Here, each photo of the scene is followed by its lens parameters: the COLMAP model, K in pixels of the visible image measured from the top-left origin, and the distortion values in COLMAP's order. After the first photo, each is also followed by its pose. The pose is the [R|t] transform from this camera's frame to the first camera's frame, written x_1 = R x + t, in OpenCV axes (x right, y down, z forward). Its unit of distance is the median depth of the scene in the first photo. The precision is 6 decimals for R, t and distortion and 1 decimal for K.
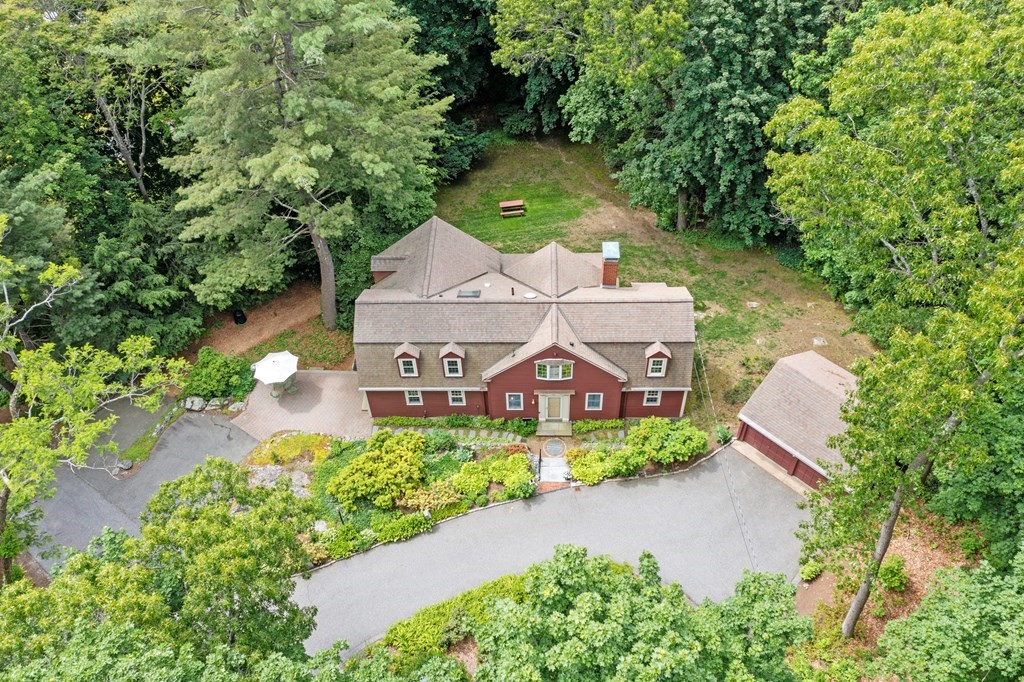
lens RADIAL K [[772.7, 0, 514.0], [0, 772.7, 361.5], [0, 0, 1]] dist [0.001718, -0.000047]
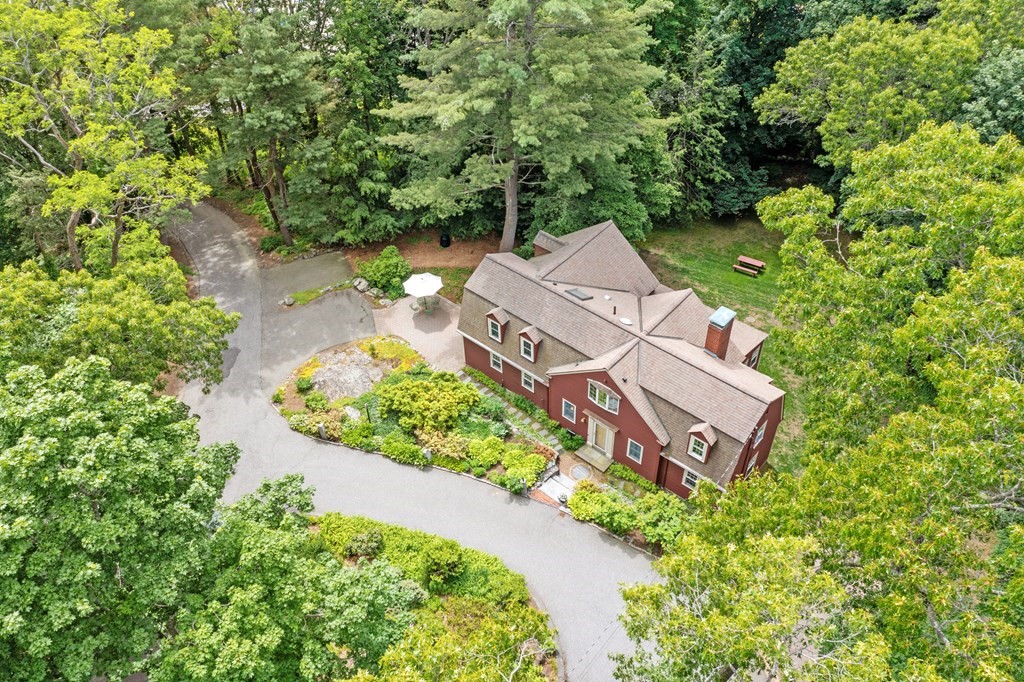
lens RADIAL K [[772.7, 0, 514.0], [0, 772.7, 361.5], [0, 0, 1]] dist [0.001718, -0.000047]
pose [[0.775190, 0.460824, -0.432113, 0.355636], [-0.475852, 0.875844, 0.080381, -0.051776], [0.415505, 0.143311, 0.898230, 0.068718]]
